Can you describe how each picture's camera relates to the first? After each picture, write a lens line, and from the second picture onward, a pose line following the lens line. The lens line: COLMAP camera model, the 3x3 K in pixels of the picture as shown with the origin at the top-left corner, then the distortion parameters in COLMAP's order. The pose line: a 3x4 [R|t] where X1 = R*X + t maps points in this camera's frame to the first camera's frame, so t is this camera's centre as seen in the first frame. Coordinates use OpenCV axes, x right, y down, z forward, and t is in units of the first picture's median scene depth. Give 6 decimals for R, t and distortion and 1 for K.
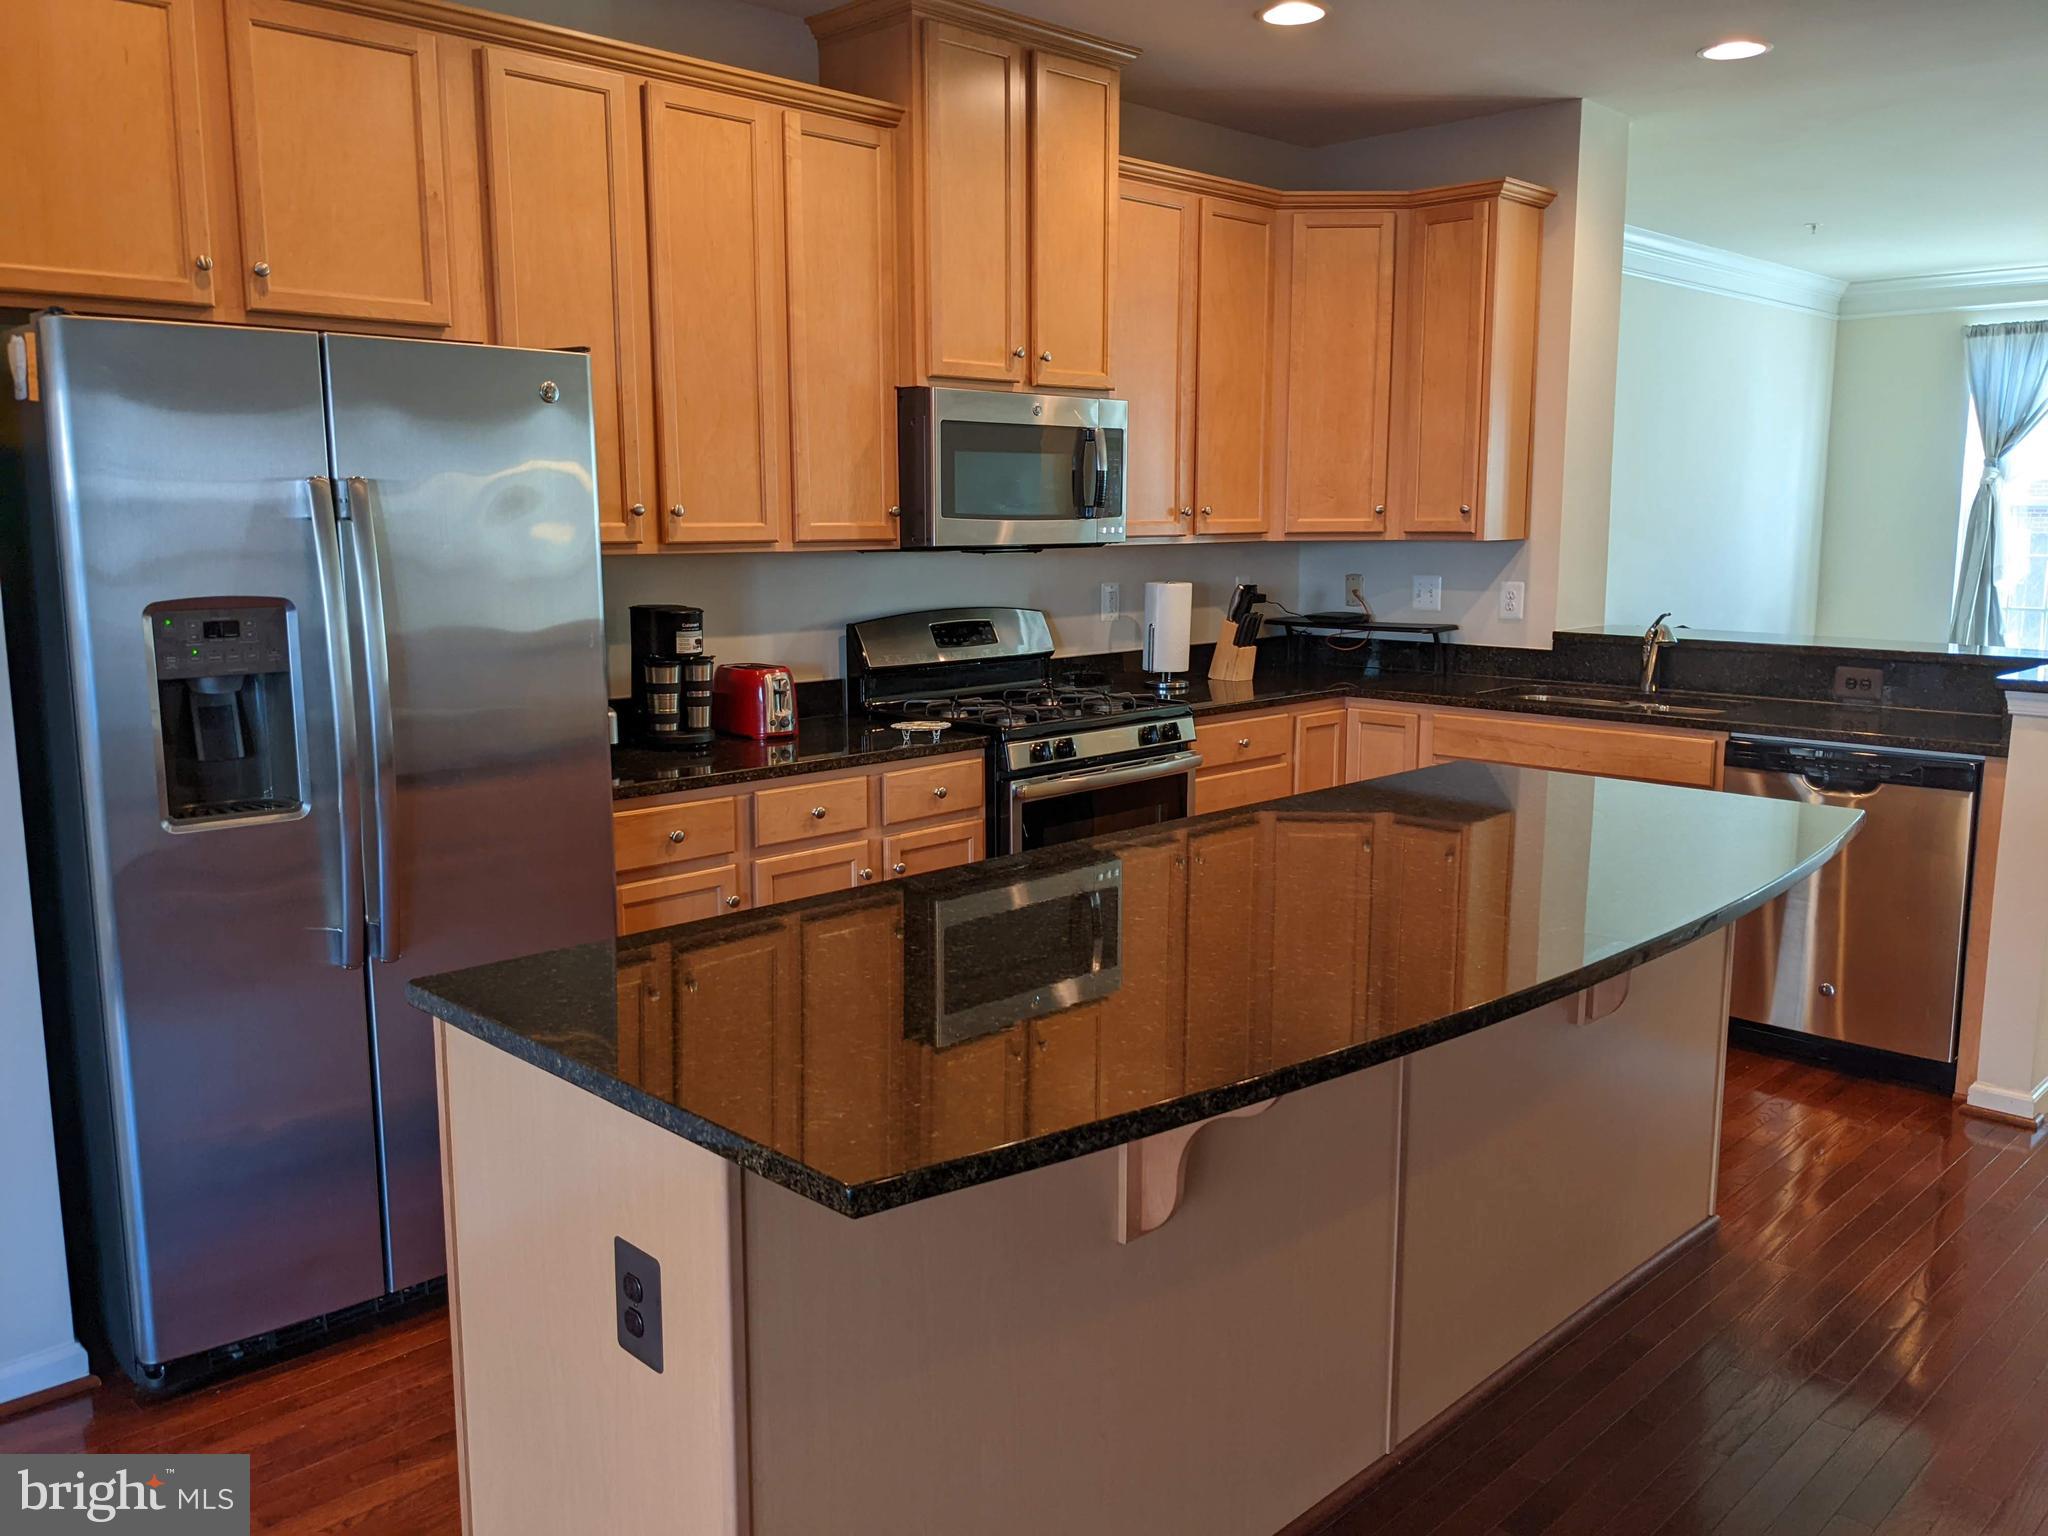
lens RADIAL K [[1621.0, 0, 1026.1], [0, 1621.0, 780.9], [0, 0, 1]] dist [0.060463, -0.097696]
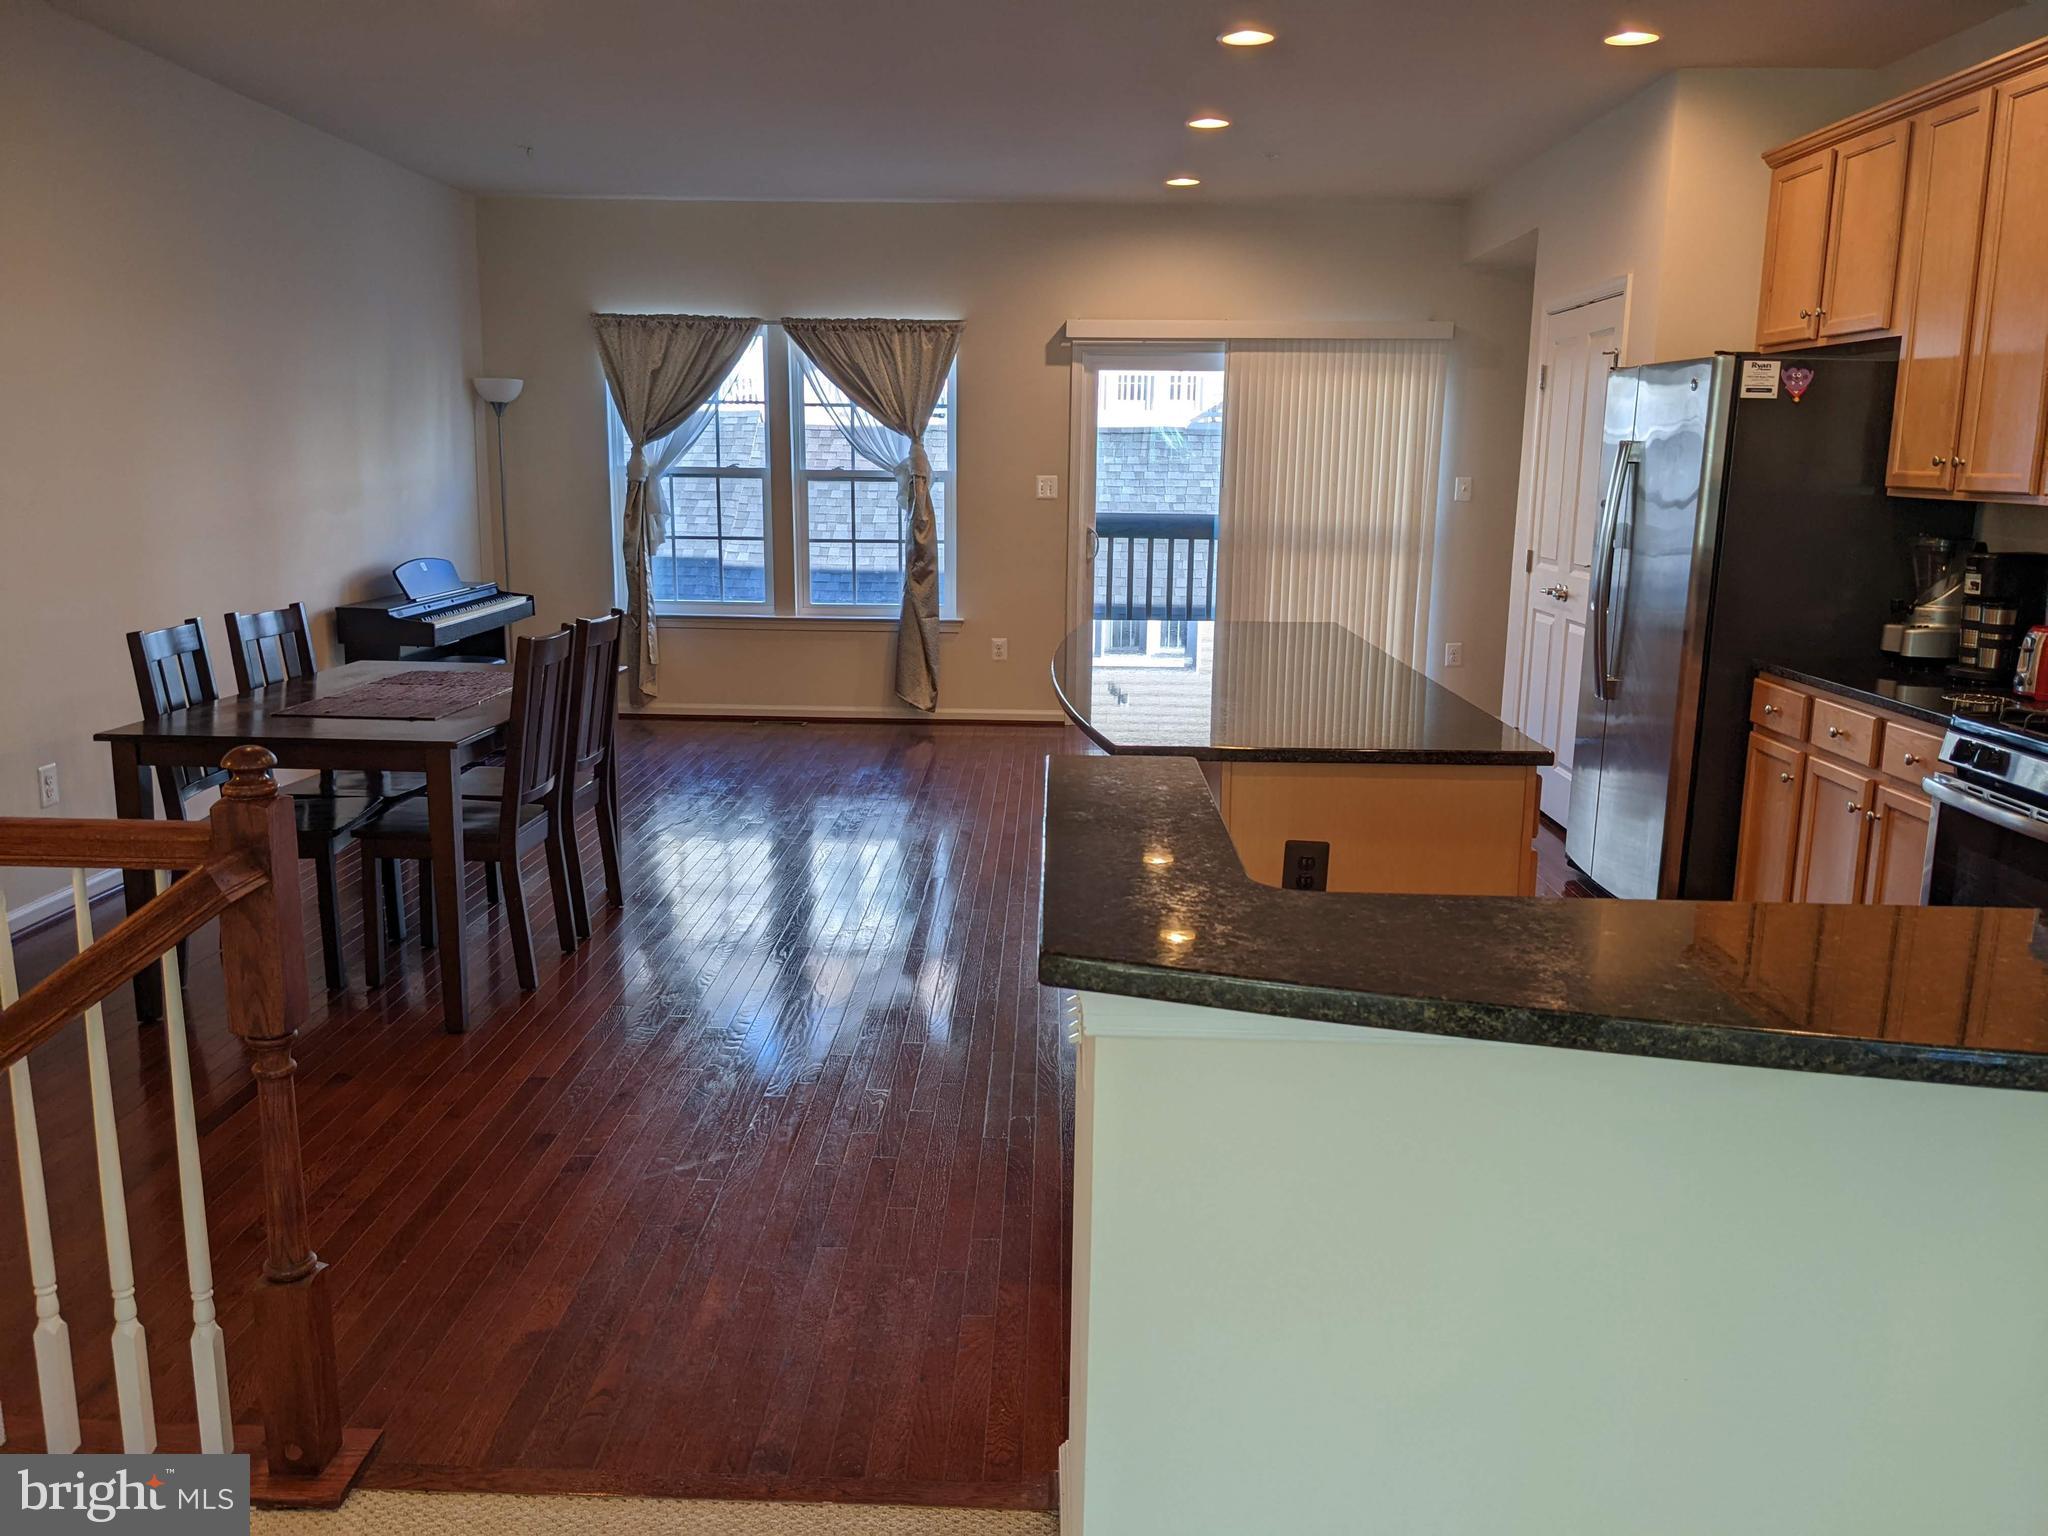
lens RADIAL K [[1621.0, 0, 992.2], [0, 1621.0, 777.0], [0, 0, 1]] dist [0.060463, -0.097696]
pose [[-0.729319, 0.128097, -0.672075, 0.954332], [-0.121668, 0.942376, 0.311647, -0.209662], [0.673268, 0.309060, -0.671708, 1.244310]]
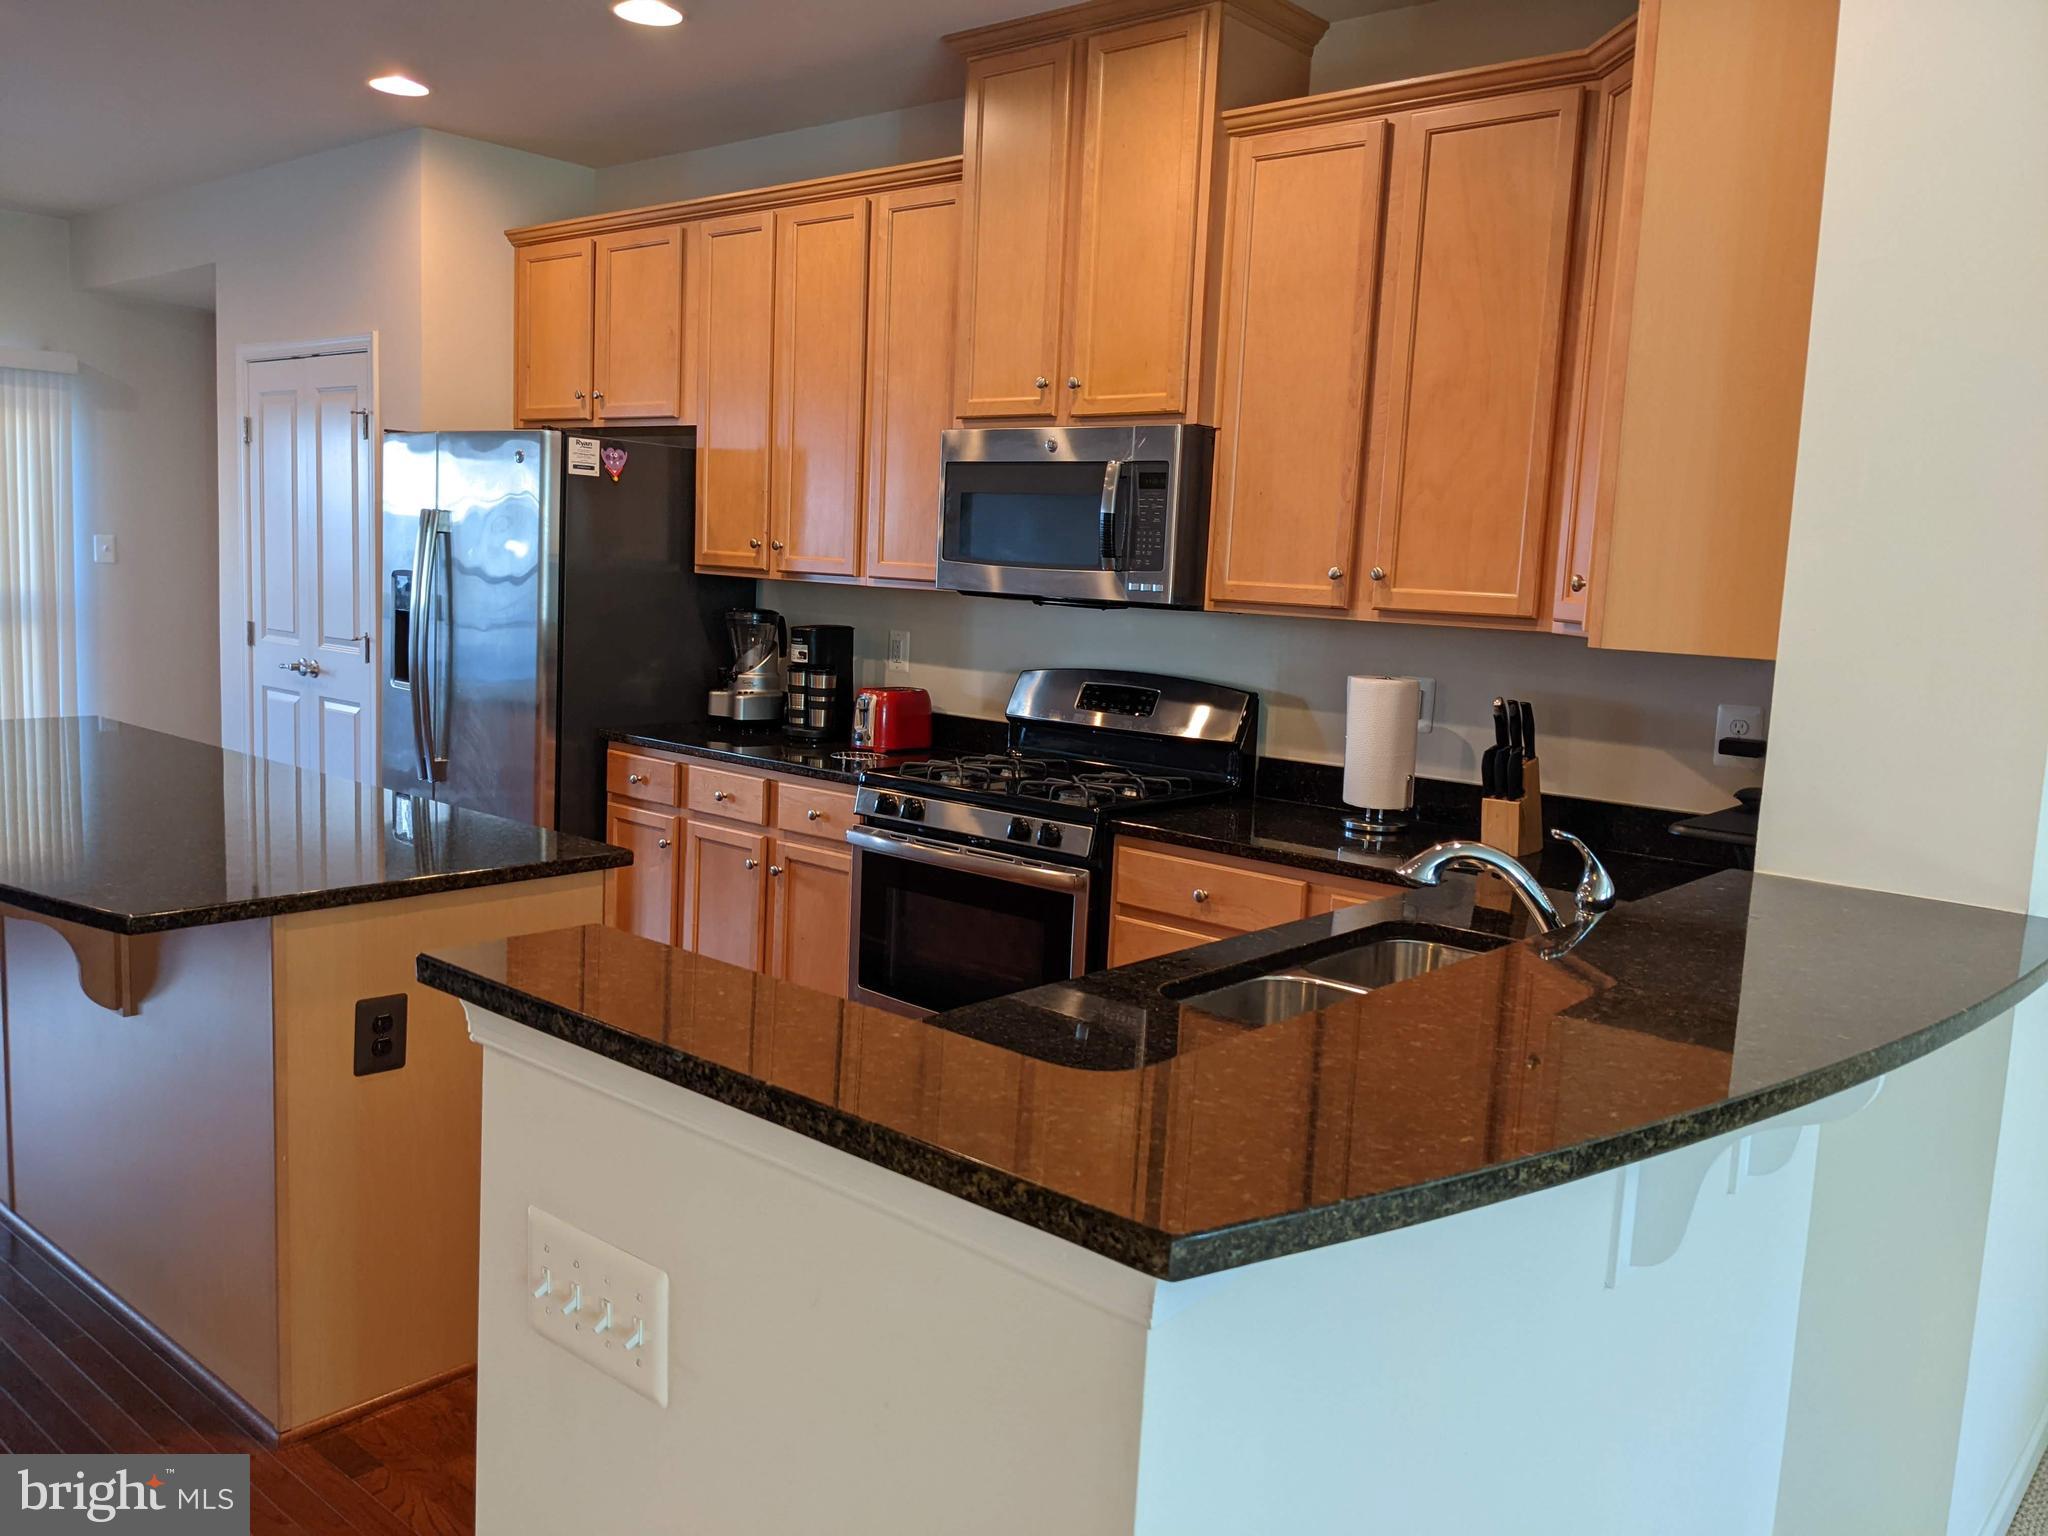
lens RADIAL K [[1621.0, 0, 1032.8], [0, 1621.0, 769.9], [0, 0, 1]] dist [0.060463, -0.097696]
pose [[0.078685, 0.134861, -0.987735, 0.956329], [-0.209666, 0.970885, 0.115858, -0.166552], [0.974602, 0.197978, 0.104670, 0.990450]]
